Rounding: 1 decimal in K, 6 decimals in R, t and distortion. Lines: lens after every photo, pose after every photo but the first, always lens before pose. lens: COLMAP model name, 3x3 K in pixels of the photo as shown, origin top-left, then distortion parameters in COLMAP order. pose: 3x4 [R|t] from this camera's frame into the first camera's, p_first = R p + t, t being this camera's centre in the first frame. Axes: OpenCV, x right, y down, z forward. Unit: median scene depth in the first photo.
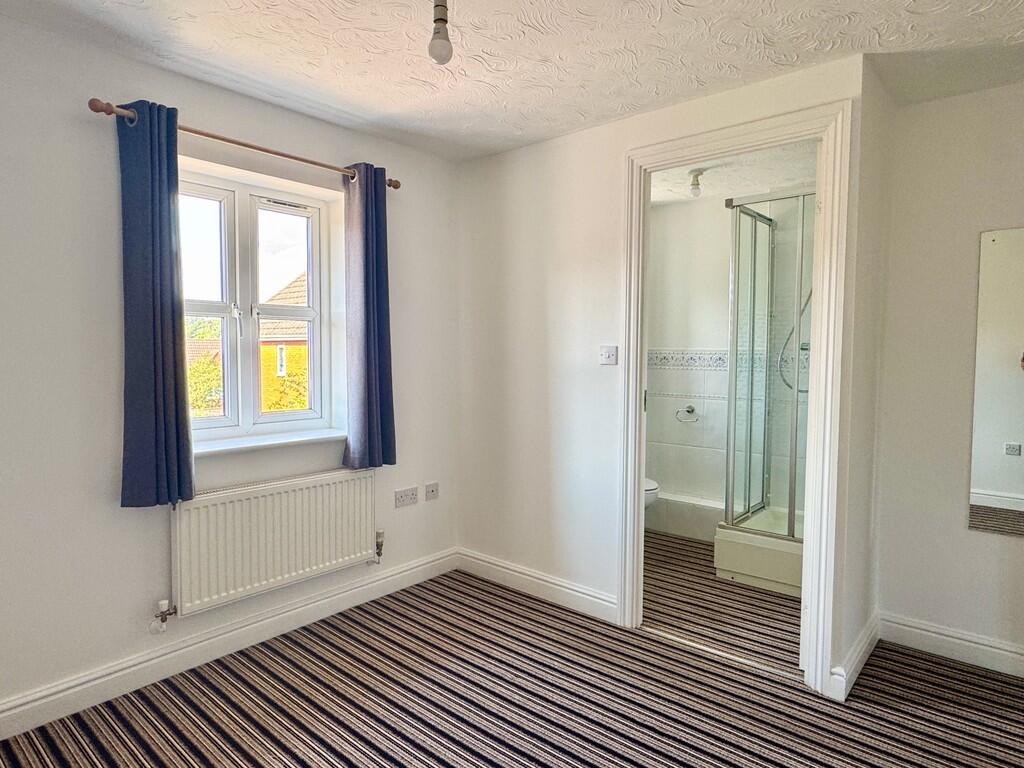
lens RADIAL K [[613.7, 0, 512.0], [0, 613.7, 384.0], [0, 0, 1]] dist [-0.002477, -0.000715]
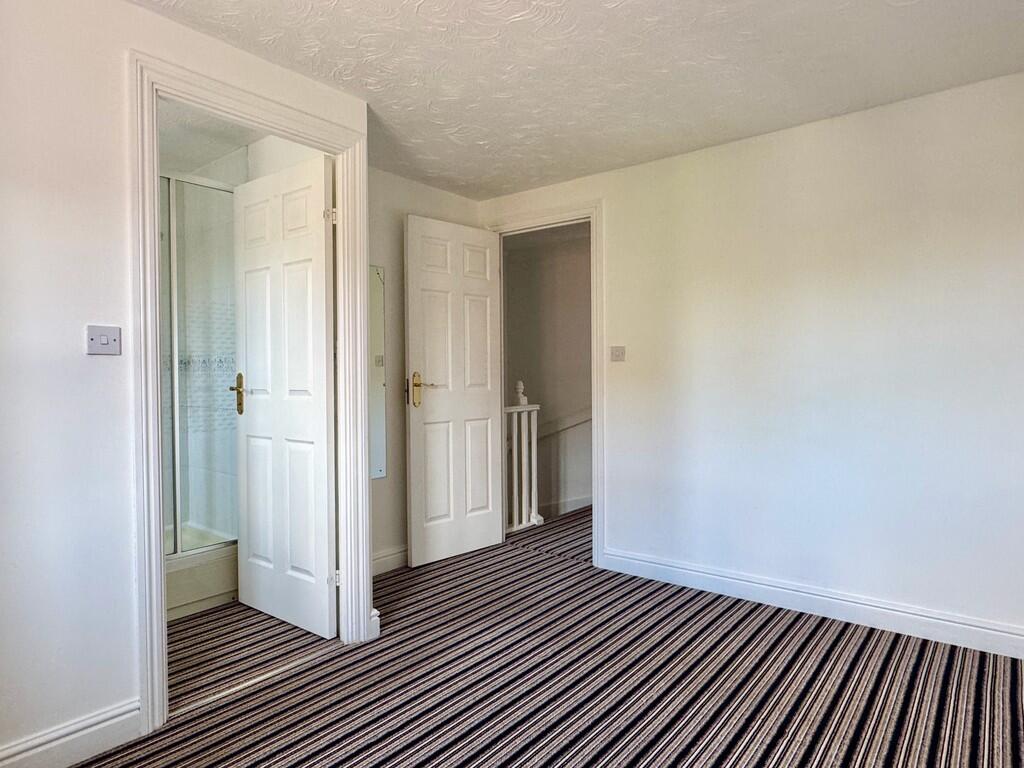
lens RADIAL K [[613.7, 0, 512.0], [0, 613.7, 384.0], [0, 0, 1]] dist [-0.002477, -0.000715]
pose [[-0.037255, -0.023479, 0.999030, -0.585935], [0.061839, 0.997754, 0.025755, 0.010883], [-0.997391, 0.062738, -0.035720, 0.671362]]
